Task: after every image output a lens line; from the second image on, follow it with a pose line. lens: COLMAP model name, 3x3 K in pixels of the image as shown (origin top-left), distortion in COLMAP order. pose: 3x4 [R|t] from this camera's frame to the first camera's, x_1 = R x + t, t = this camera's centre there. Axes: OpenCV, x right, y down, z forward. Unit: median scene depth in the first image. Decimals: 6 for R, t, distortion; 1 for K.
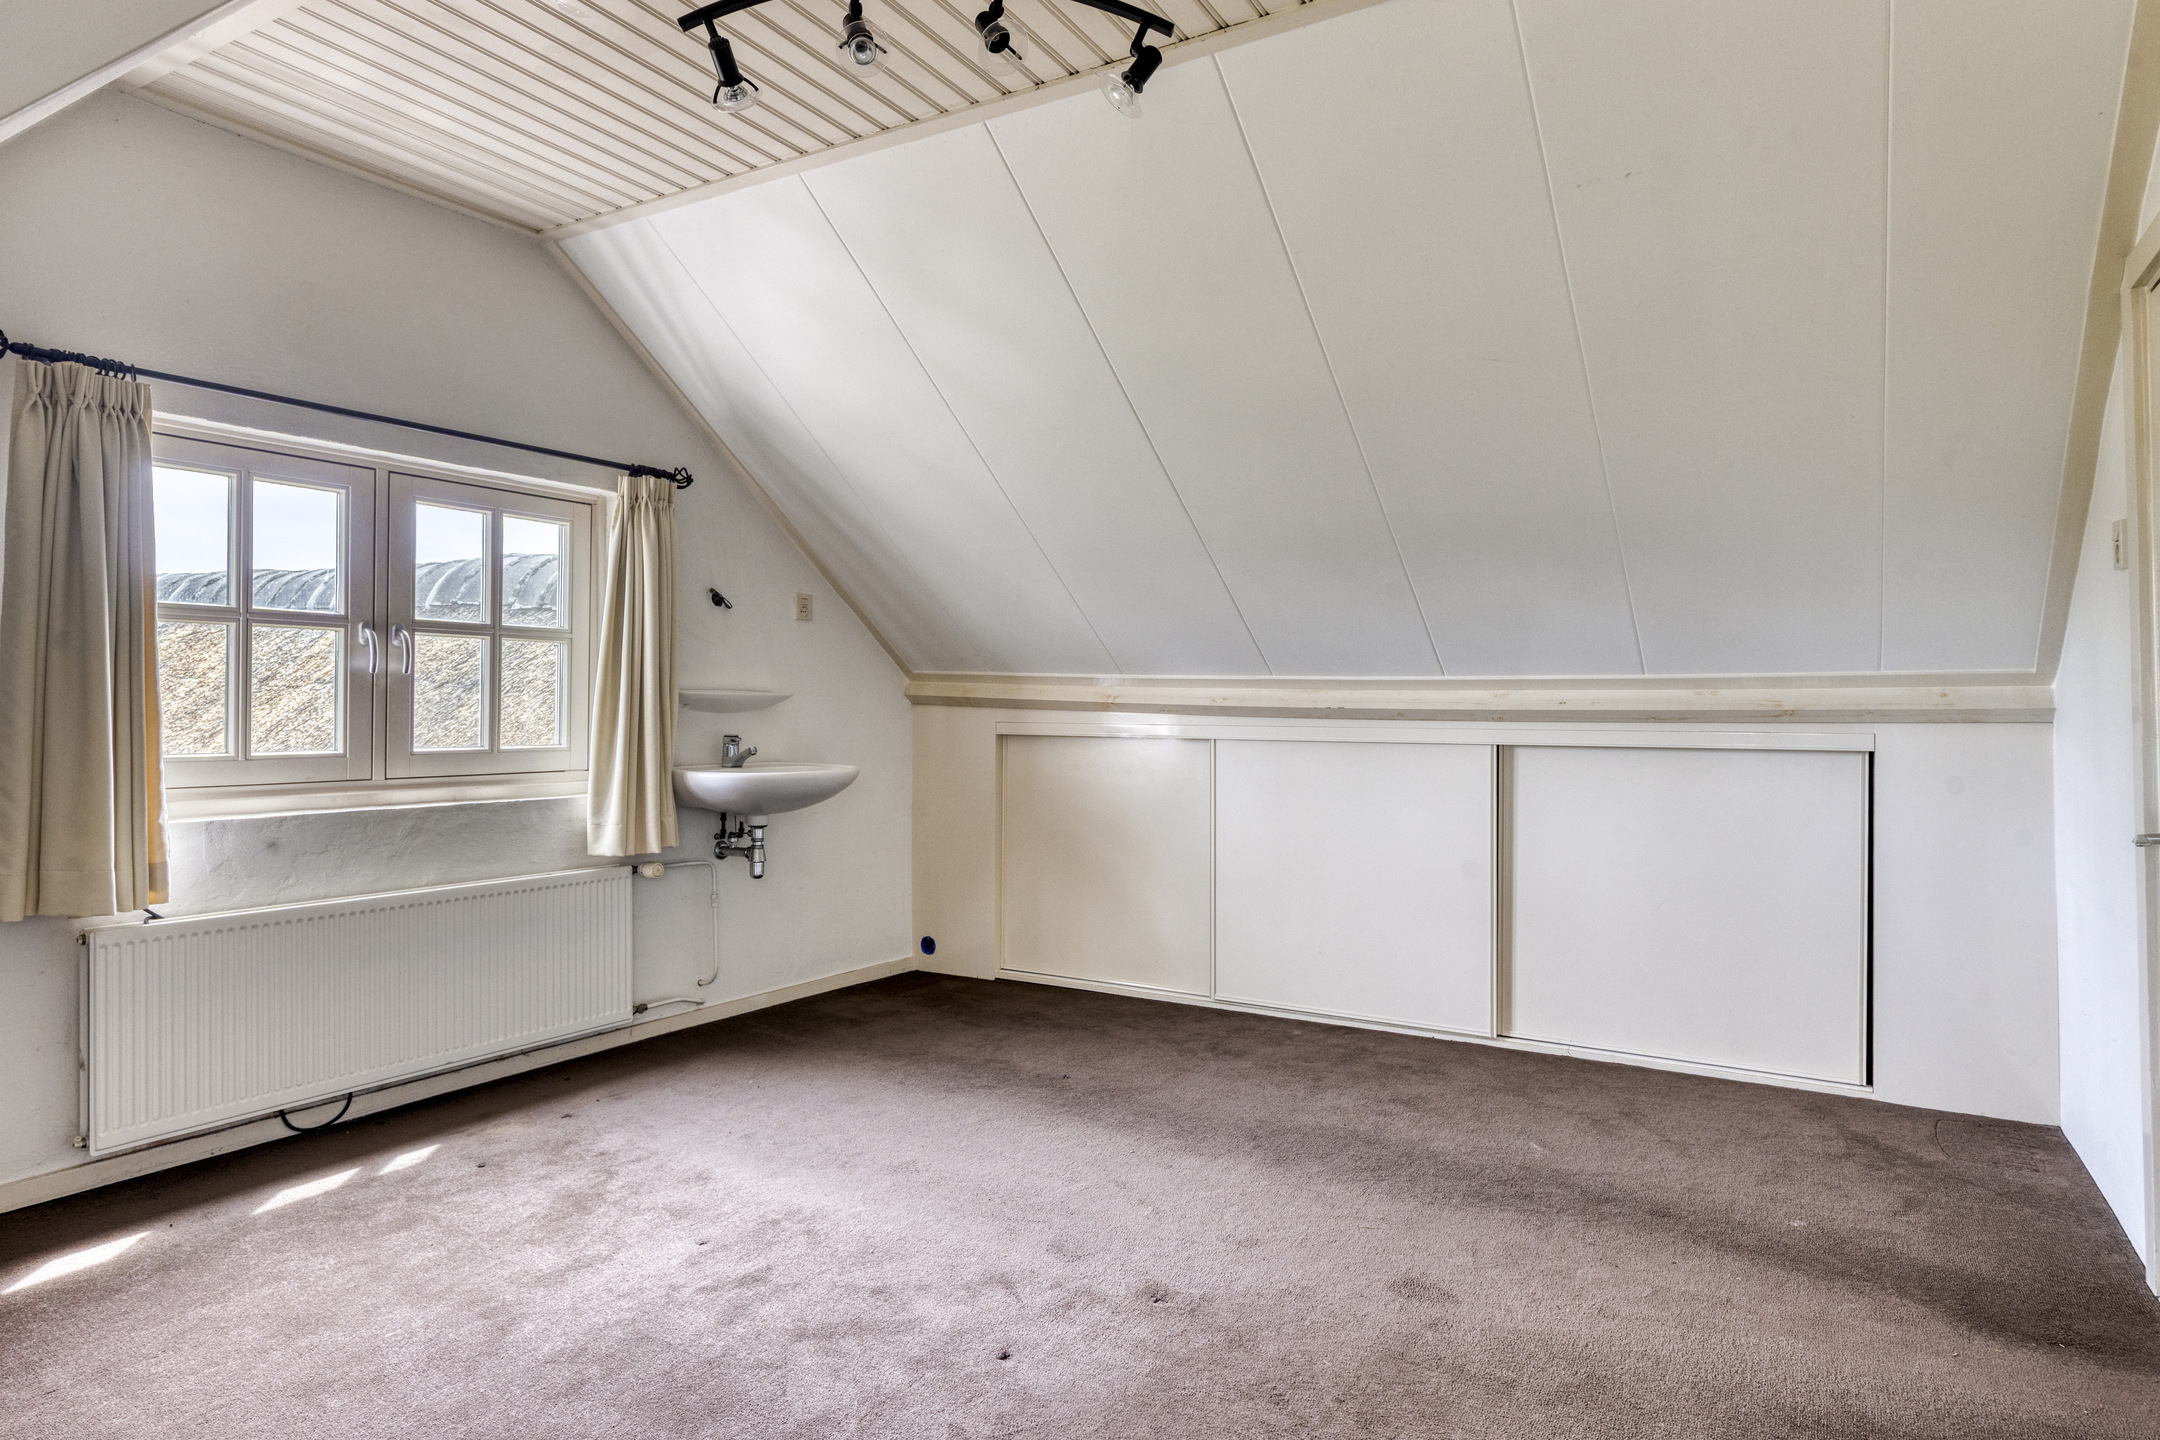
lens RADIAL K [[1220.1, 0, 1081.1], [0, 1220.1, 711.7], [0, 0, 1]] dist [0.001212, 0.000854]
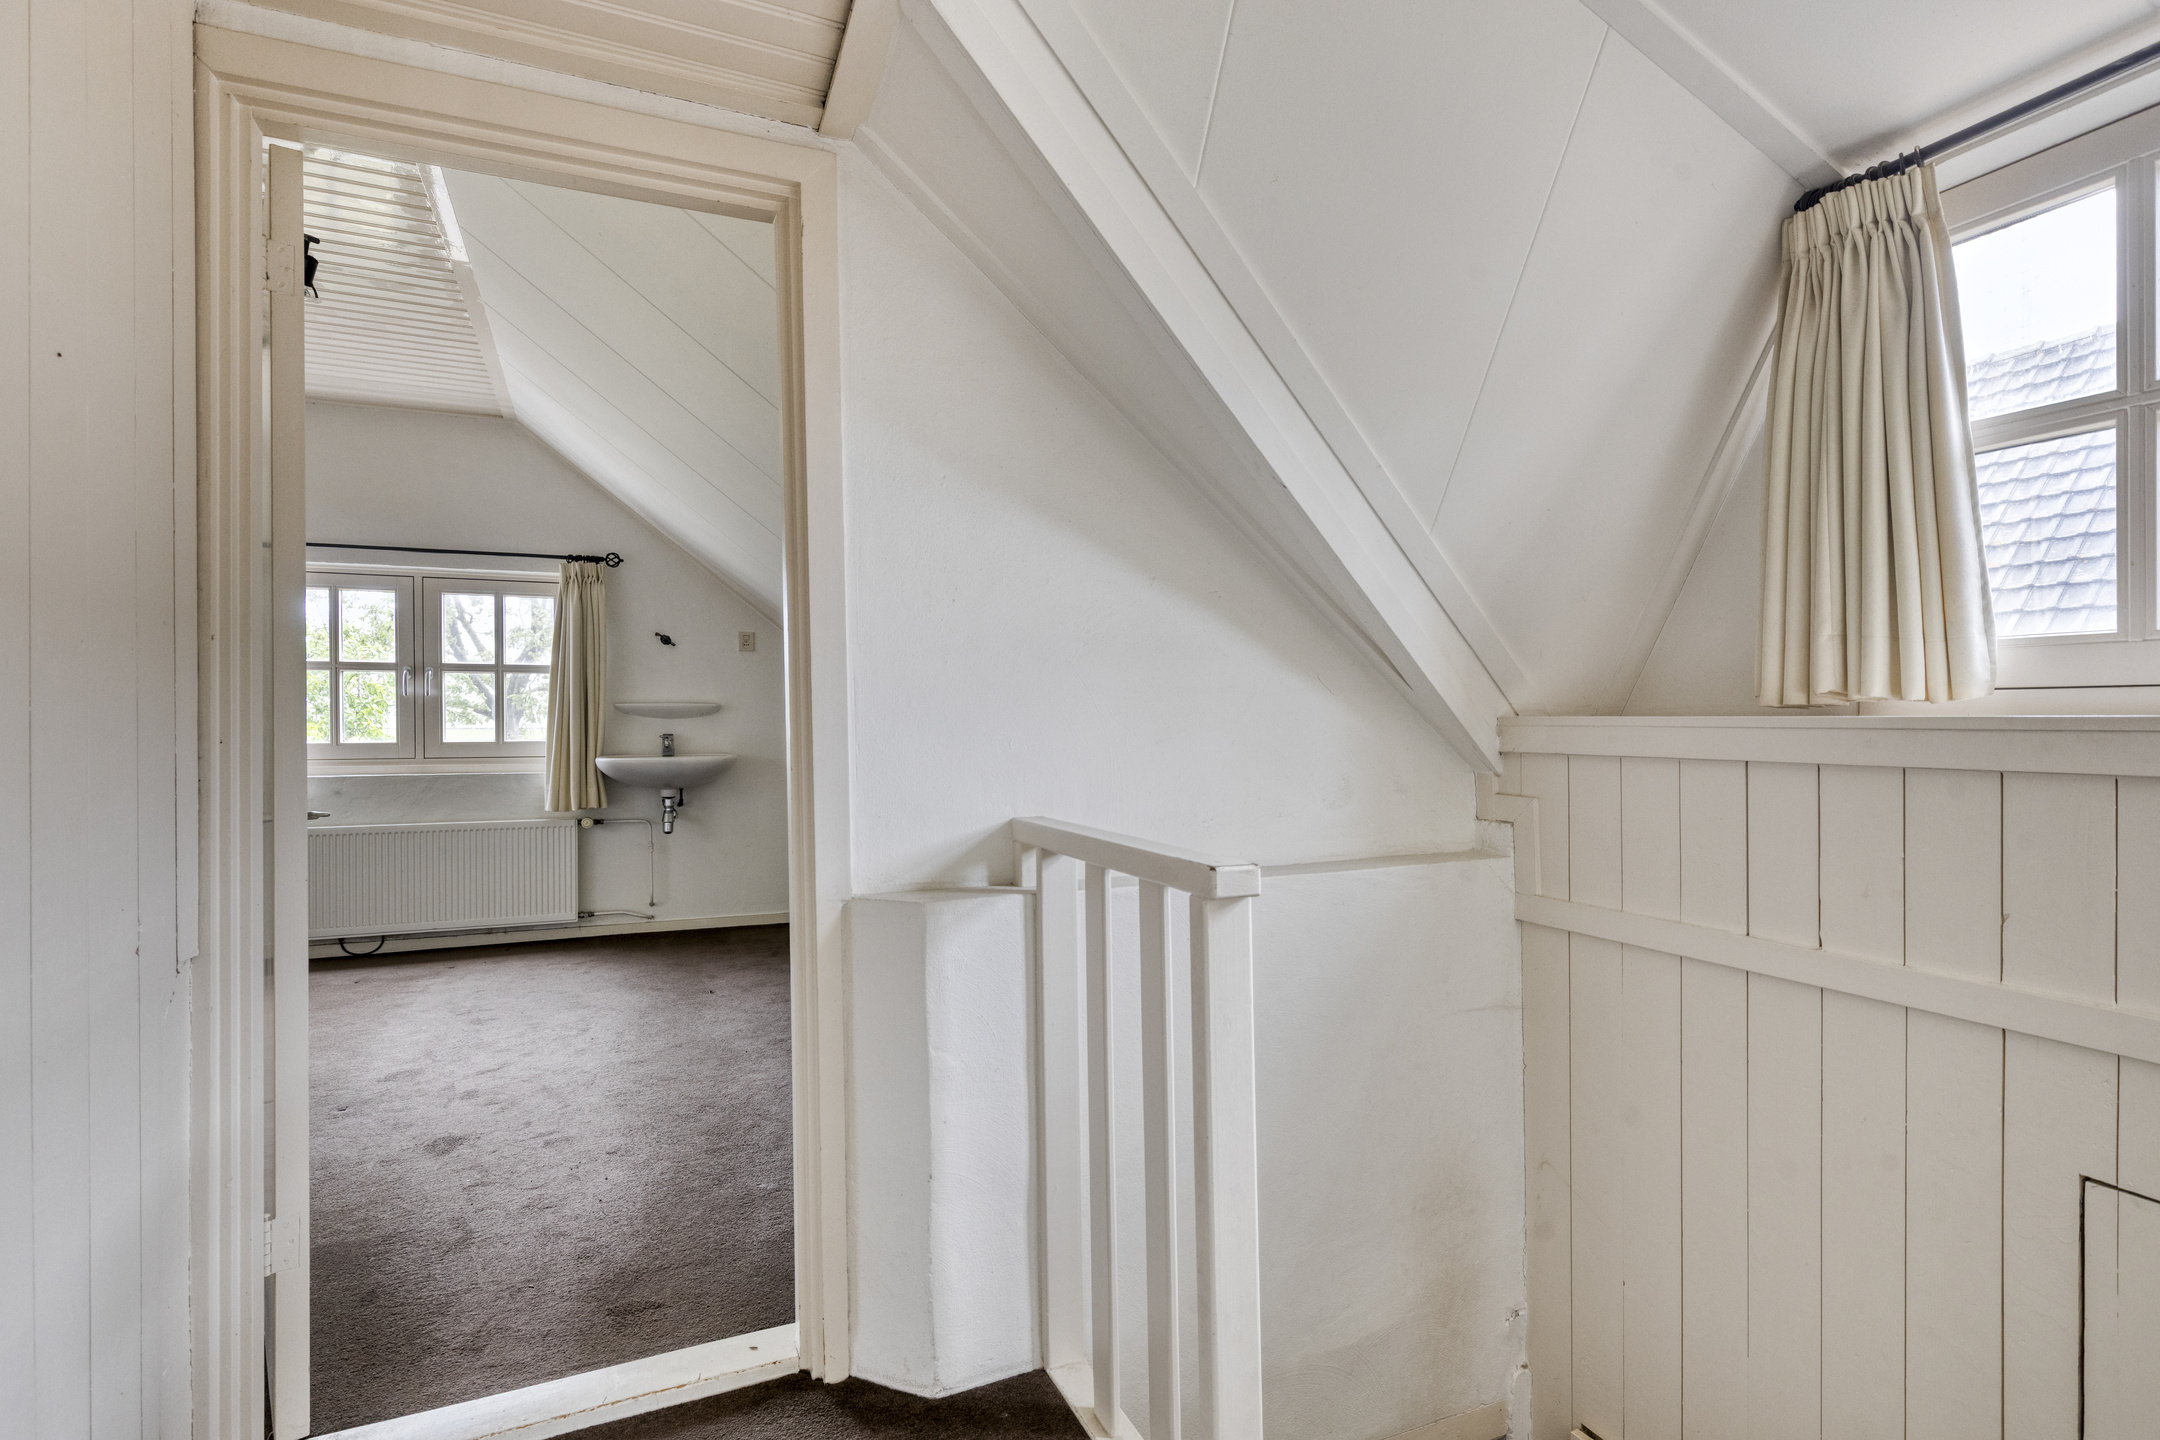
lens RADIAL K [[1066.4, 0, 1090.7], [0, 1066.4, 722.7], [0, 0, 1]] dist [0.001301, 0.000574]
pose [[0.817897, -0.009903, -0.575279, 1.049689], [0.006999, 0.999949, -0.007262, 0.023264], [0.575322, 0.001914, 0.817925, 0.319393]]
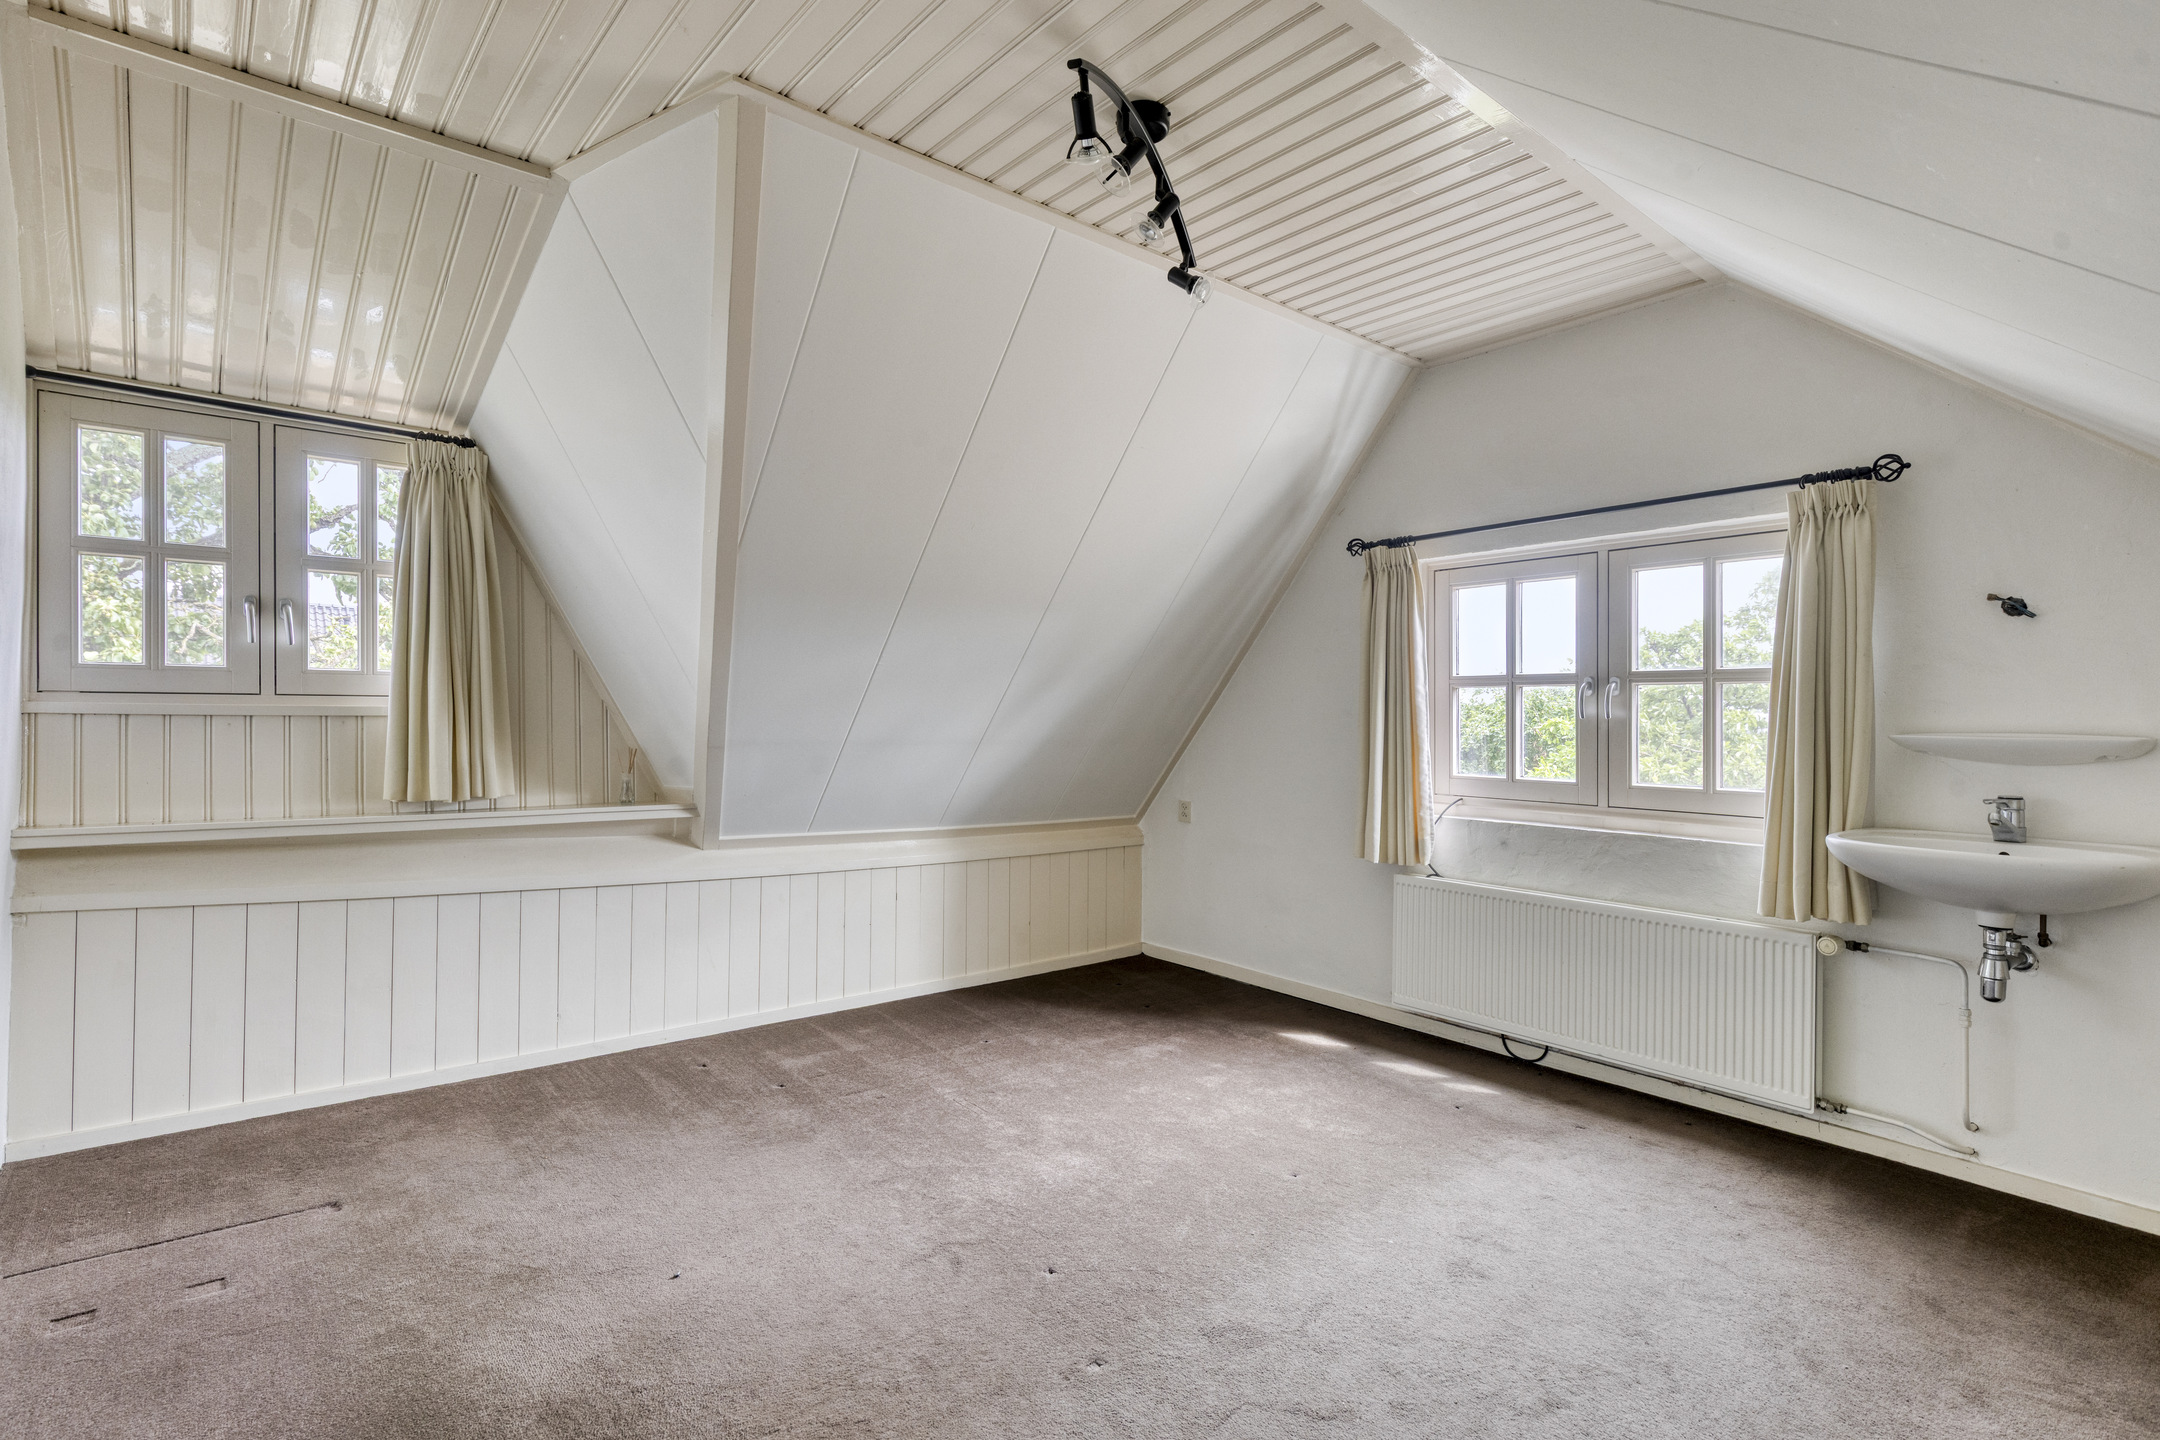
lens RADIAL K [[1066.4, 0, 1090.7], [0, 1066.4, 722.7], [0, 0, 1]] dist [0.001301, 0.000574]
pose [[-0.320902, -0.008027, -0.947078, 0.592843], [-0.017755, 0.999839, -0.002458, -0.015903], [0.946946, 0.016026, -0.320993, 0.857176]]
